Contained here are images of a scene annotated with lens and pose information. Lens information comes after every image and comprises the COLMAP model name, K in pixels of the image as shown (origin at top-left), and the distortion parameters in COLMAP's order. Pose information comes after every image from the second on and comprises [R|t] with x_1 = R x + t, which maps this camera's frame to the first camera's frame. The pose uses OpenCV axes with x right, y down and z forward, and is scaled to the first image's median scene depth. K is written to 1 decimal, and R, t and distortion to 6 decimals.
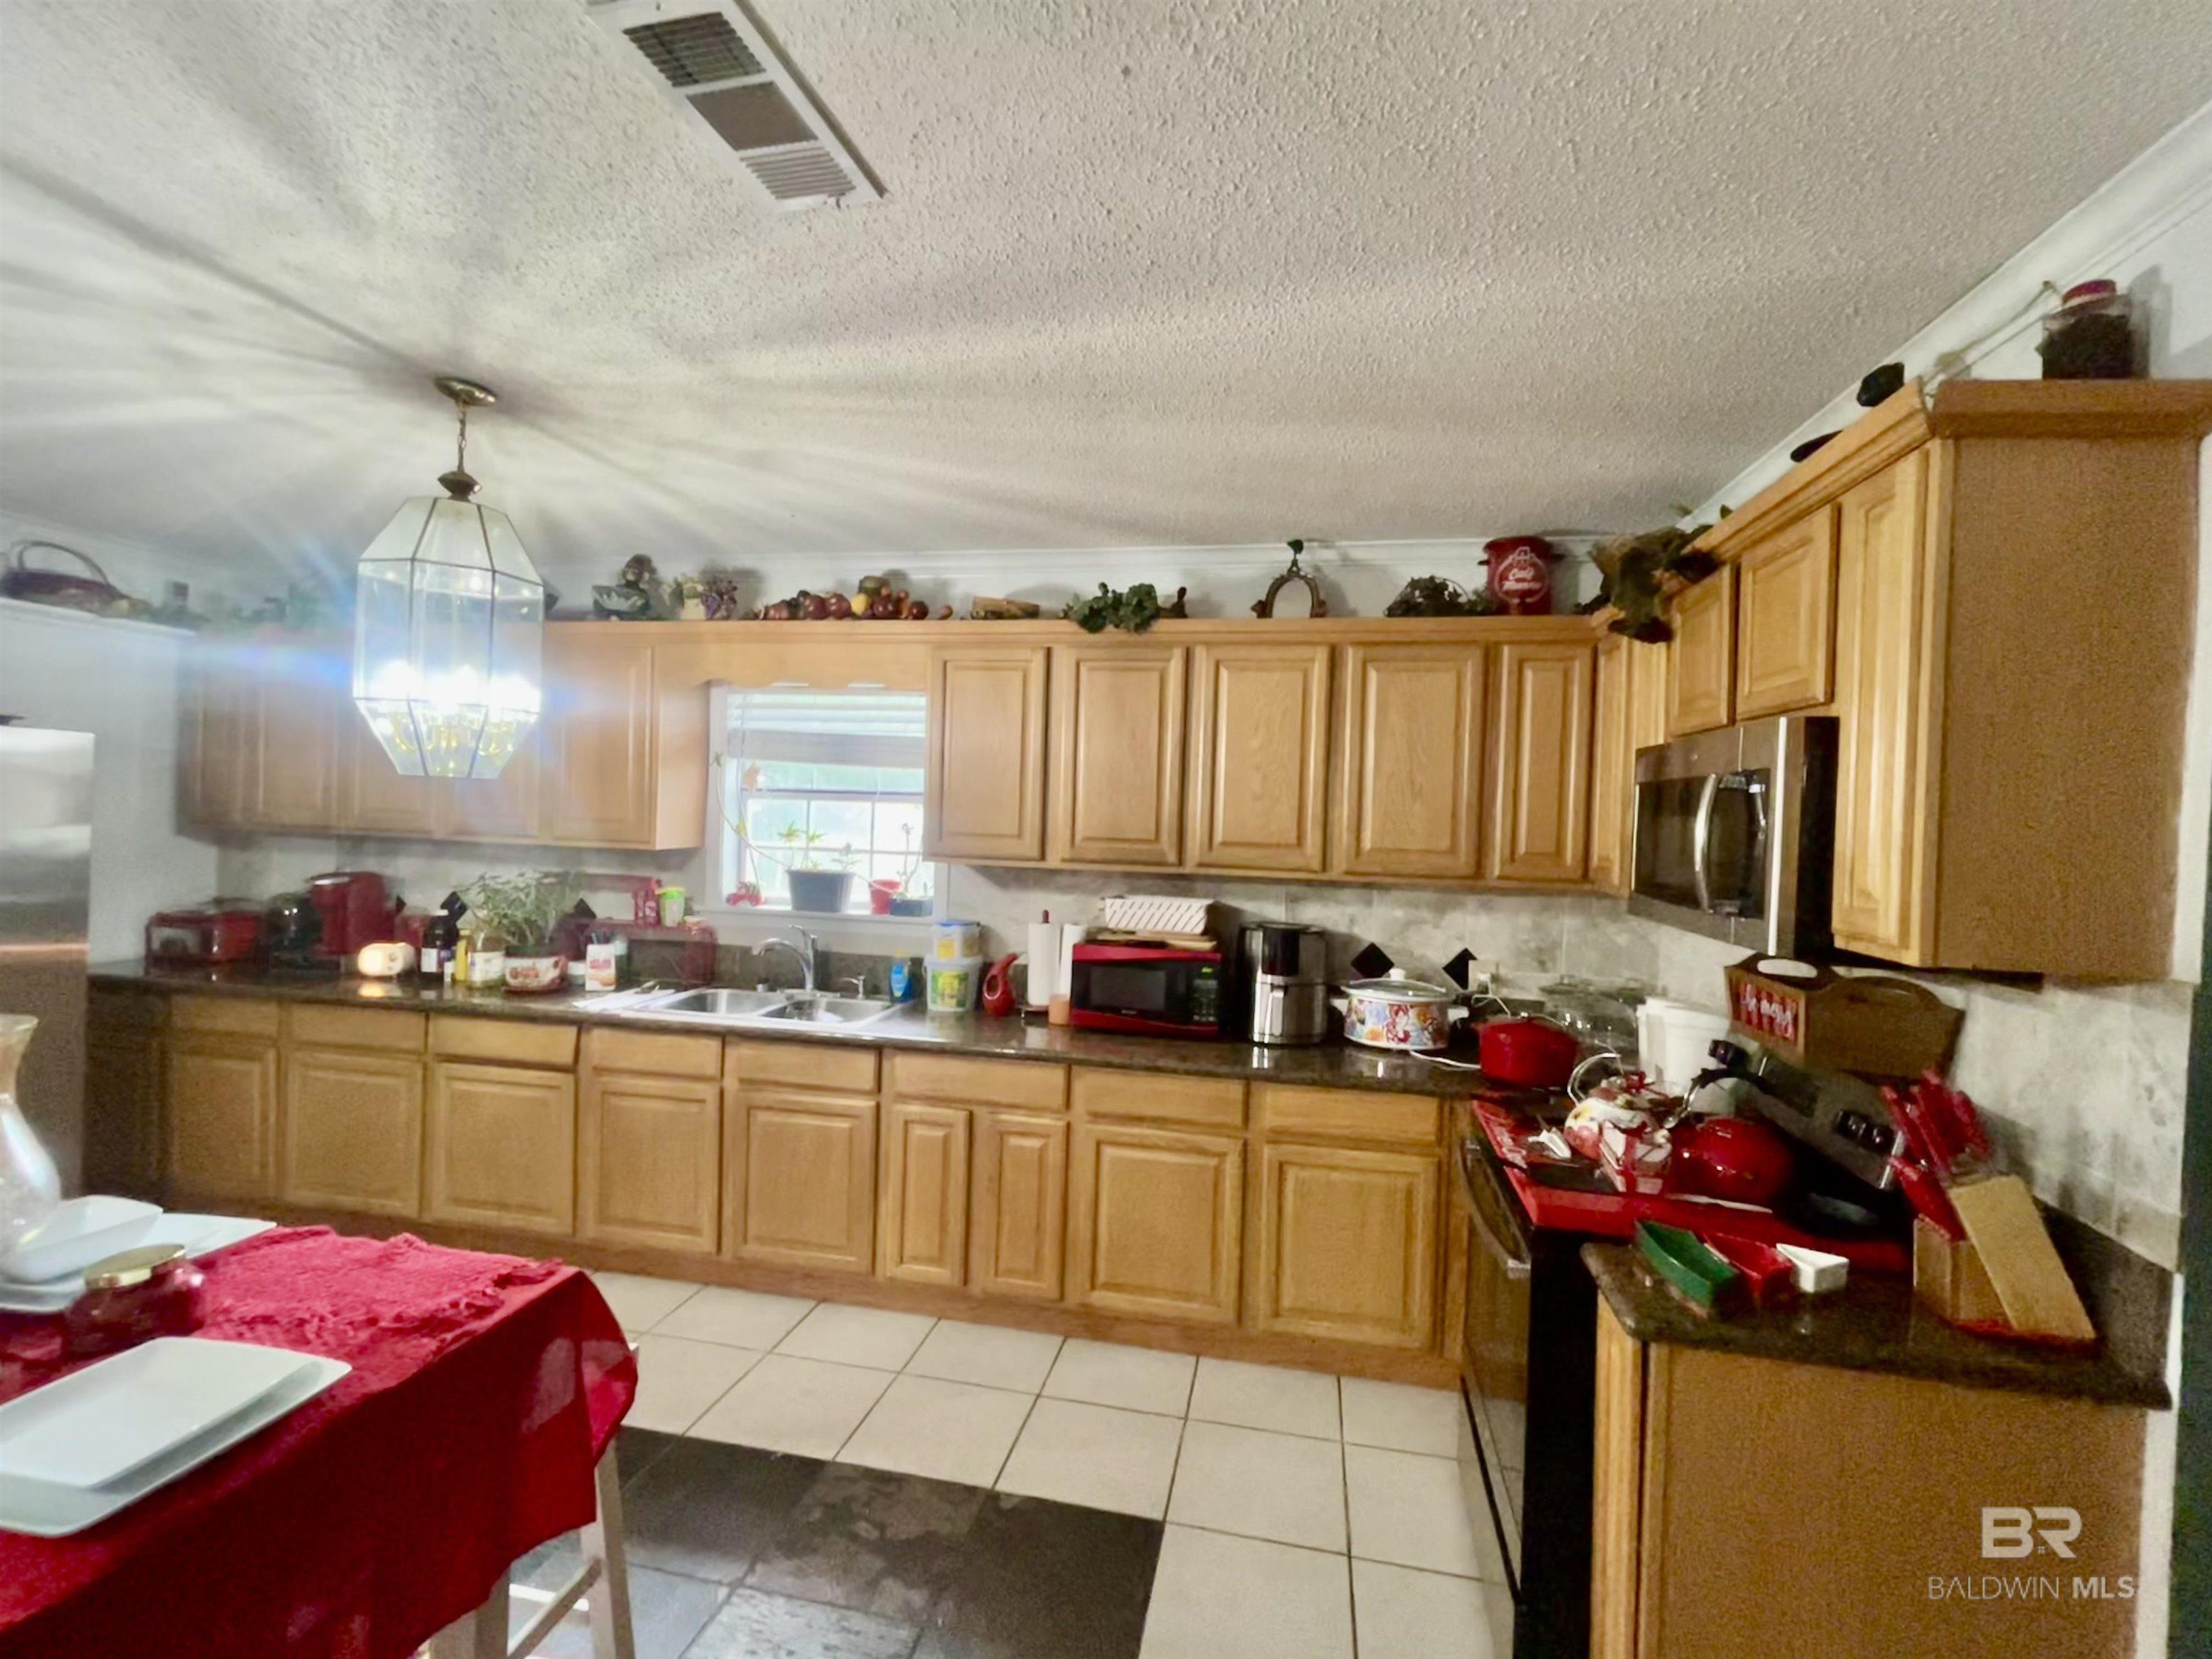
lens RADIAL K [[983.7, 0, 1109.8], [0, 983.7, 826.6], [0, 0, 1]] dist [-0.004806, 0.003717]
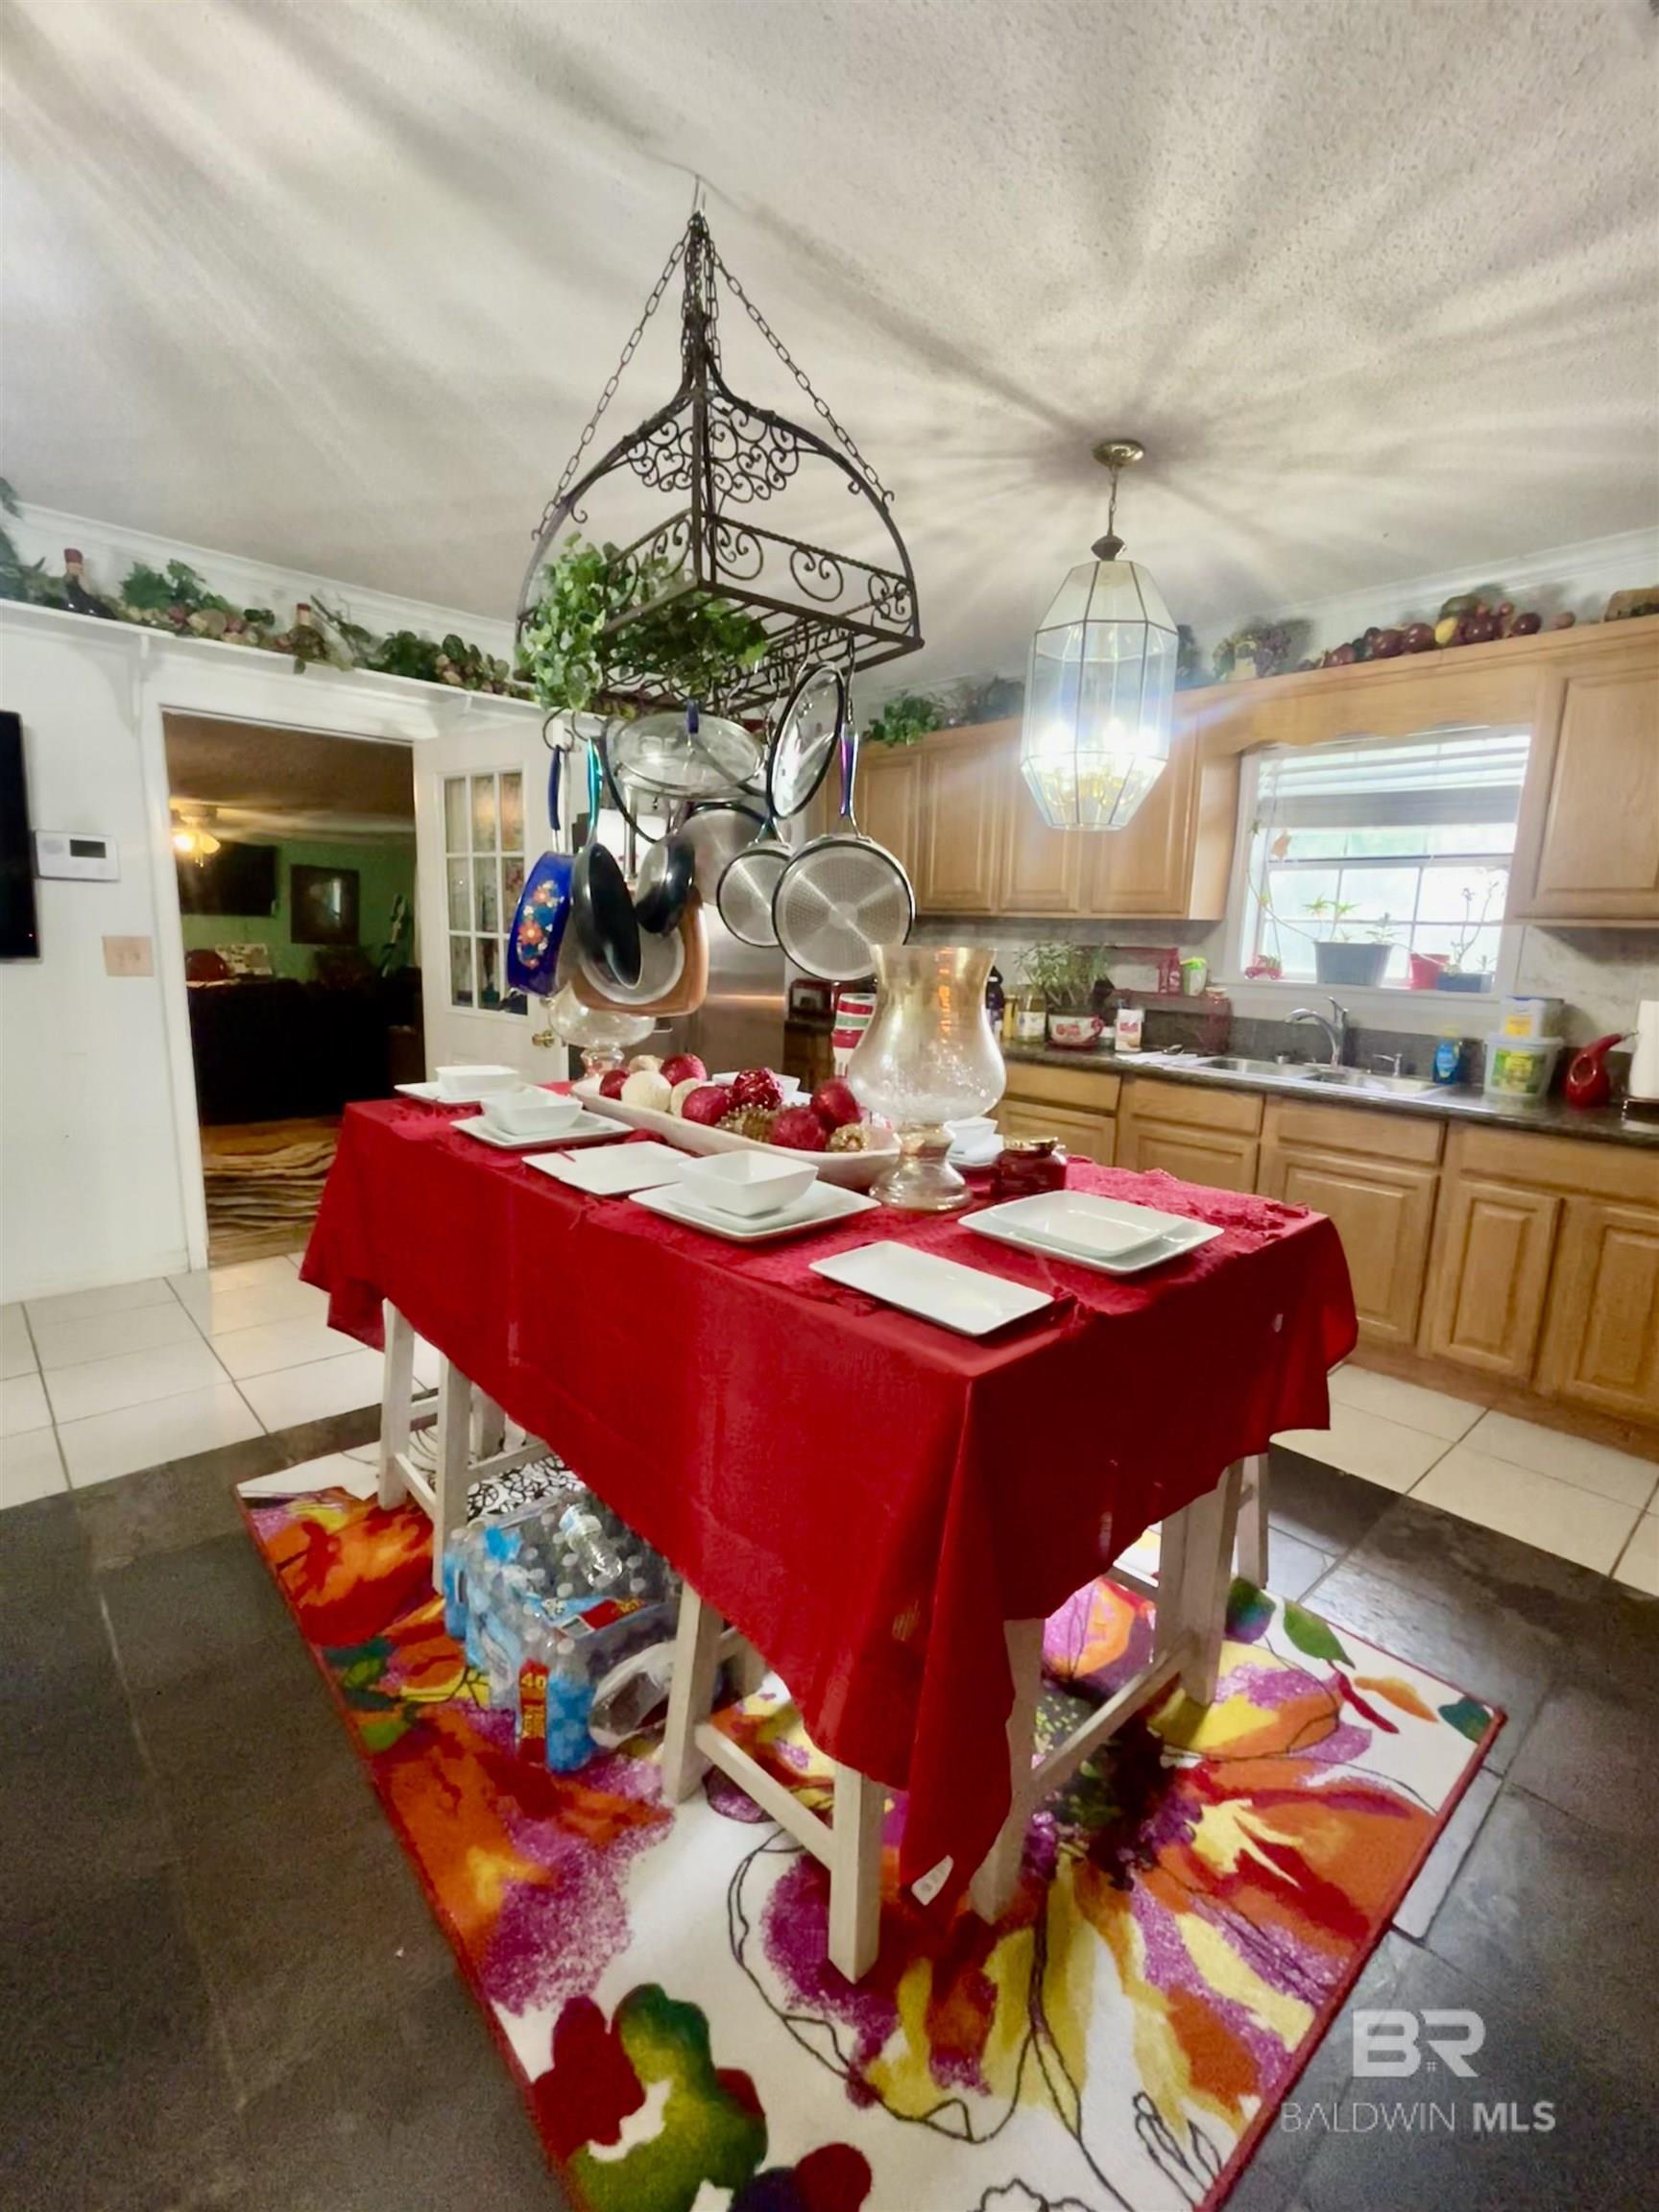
lens RADIAL K [[983.7, 0, 836.0], [0, 983.7, 1110.9], [0, 0, 1]] dist [-0.004806, 0.003717]
pose [[0.808974, 0.096581, -0.579856, -0.149682], [-0.005959, 0.987707, 0.156200, 0.068068], [0.587814, -0.122907, 0.799606, -0.084711]]
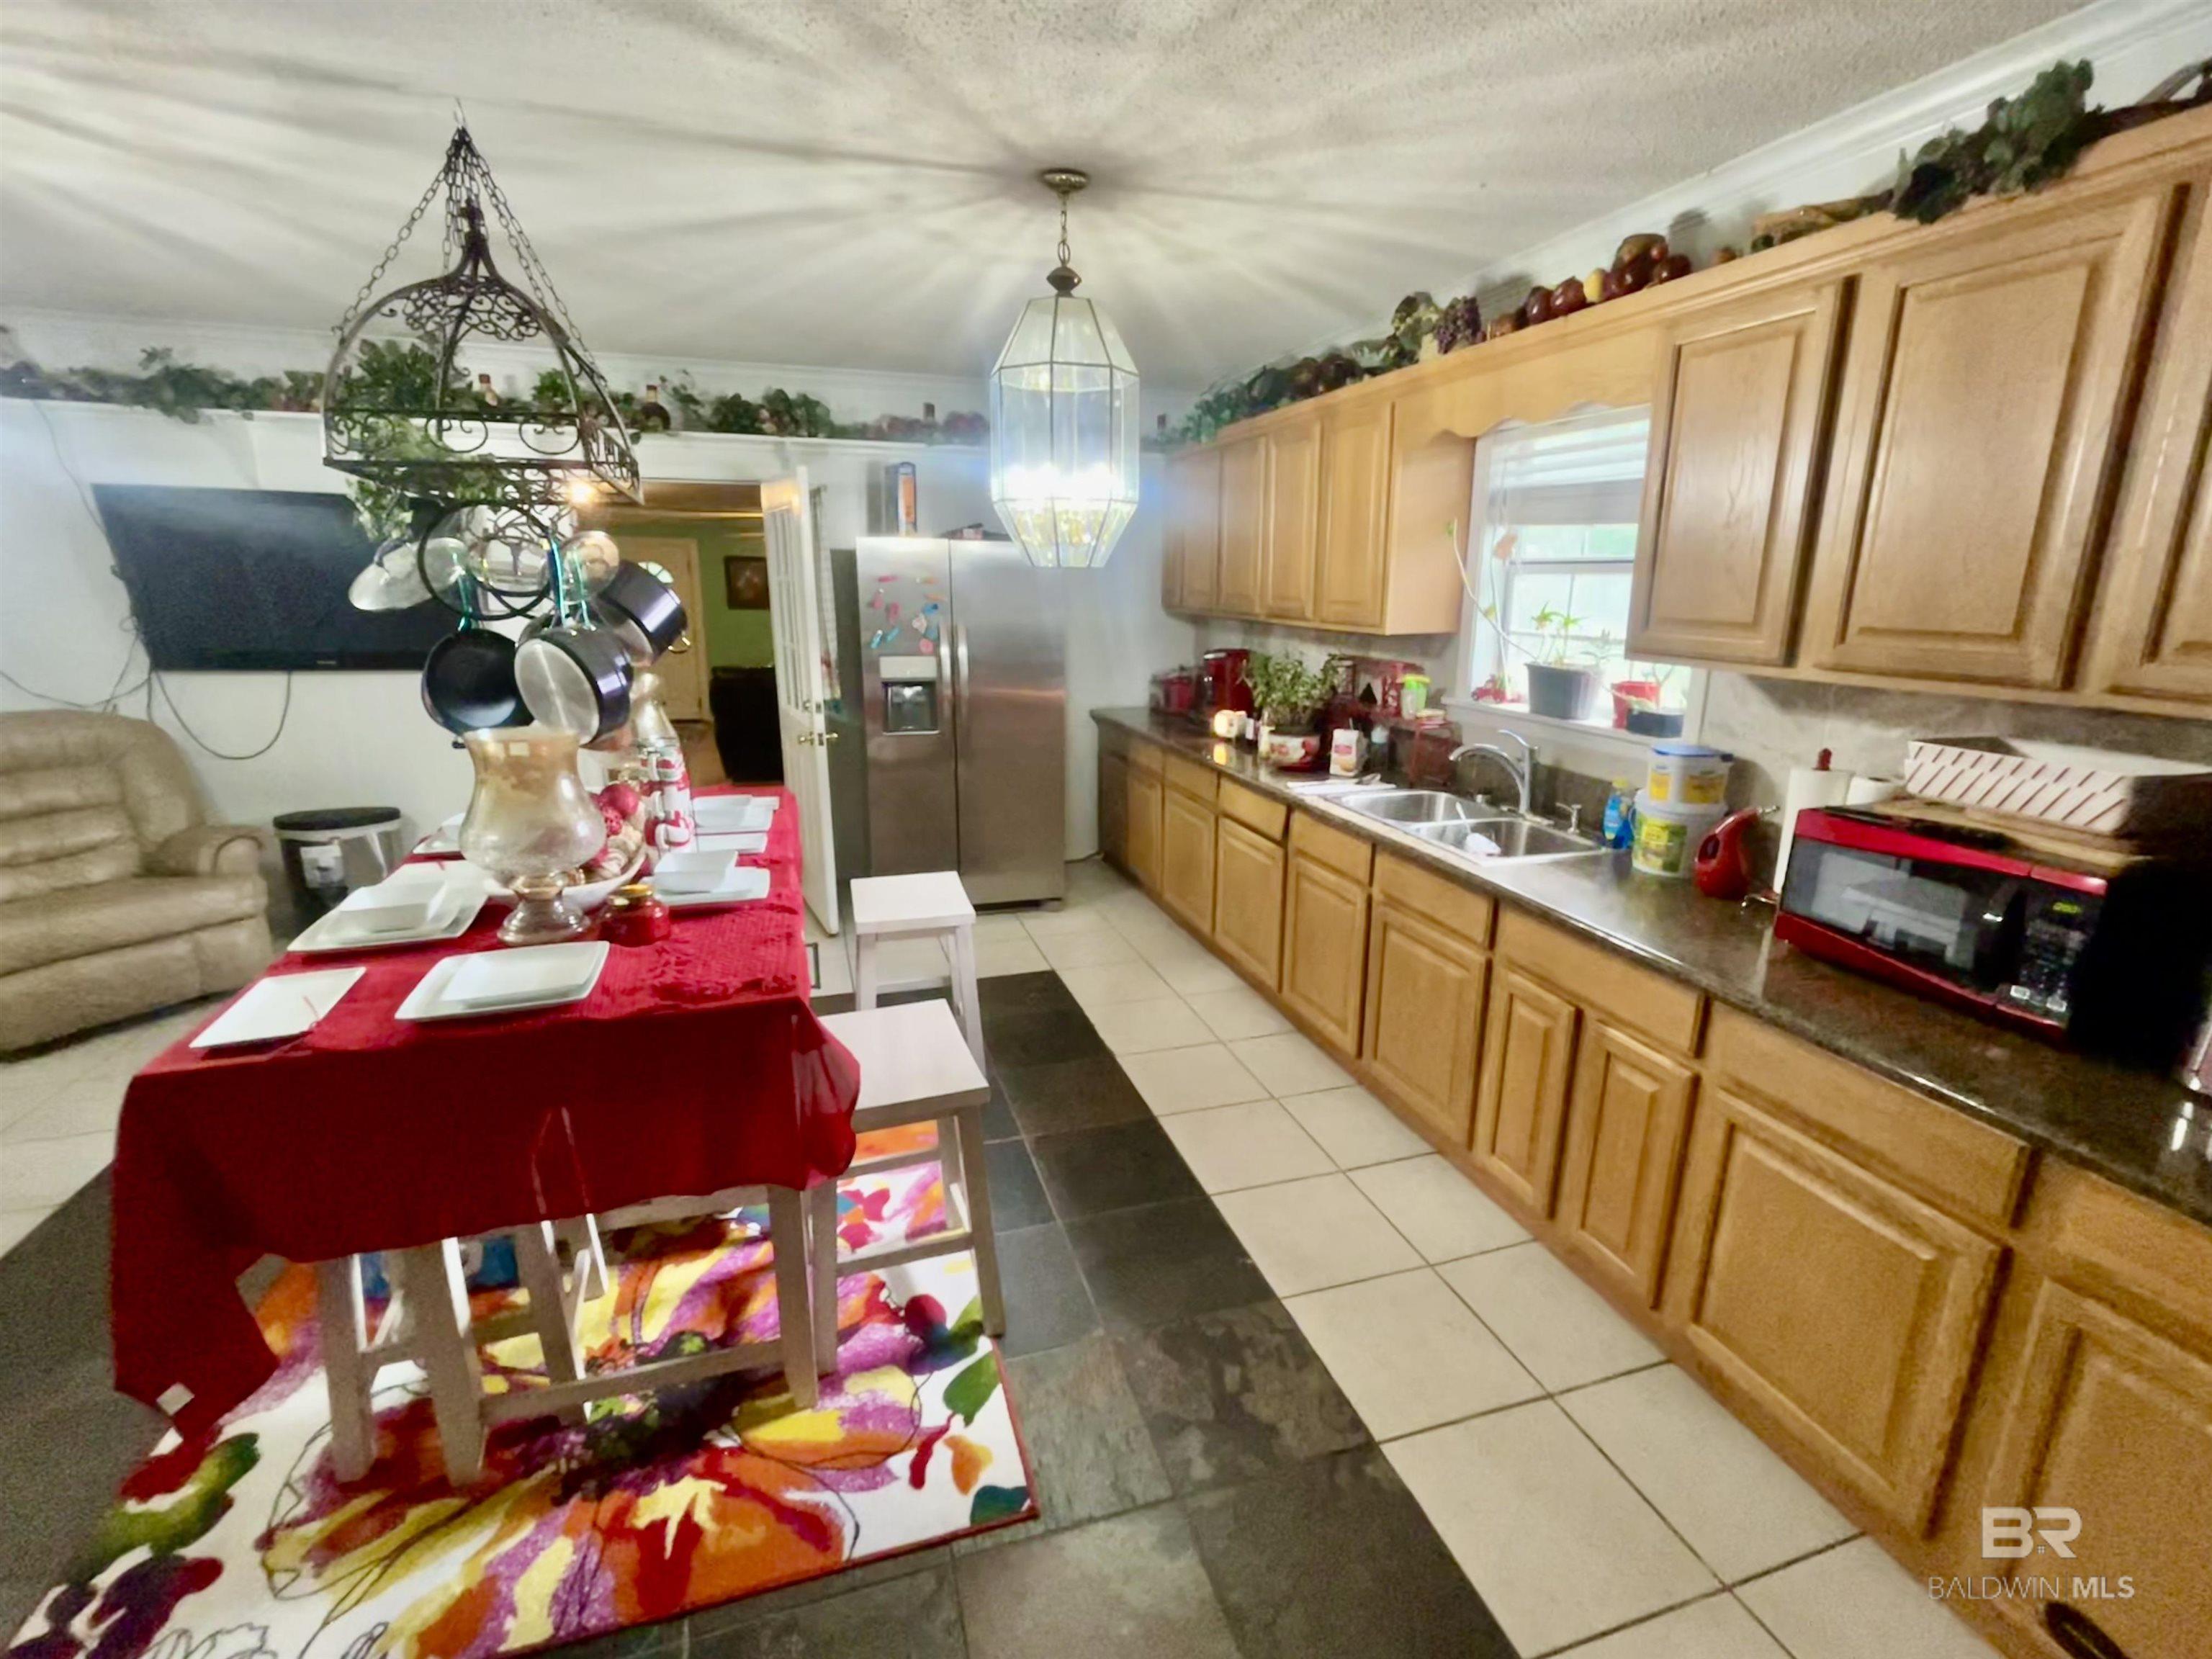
lens RADIAL K [[983.7, 0, 1109.8], [0, 983.7, 826.6], [0, 0, 1]] dist [-0.004806, 0.003717]
pose [[0.484296, 0.186962, -0.854694, 0.260296], [0.005510, 0.976229, 0.216670, -0.002413], [0.874887, -0.109642, 0.471754, 0.332081]]
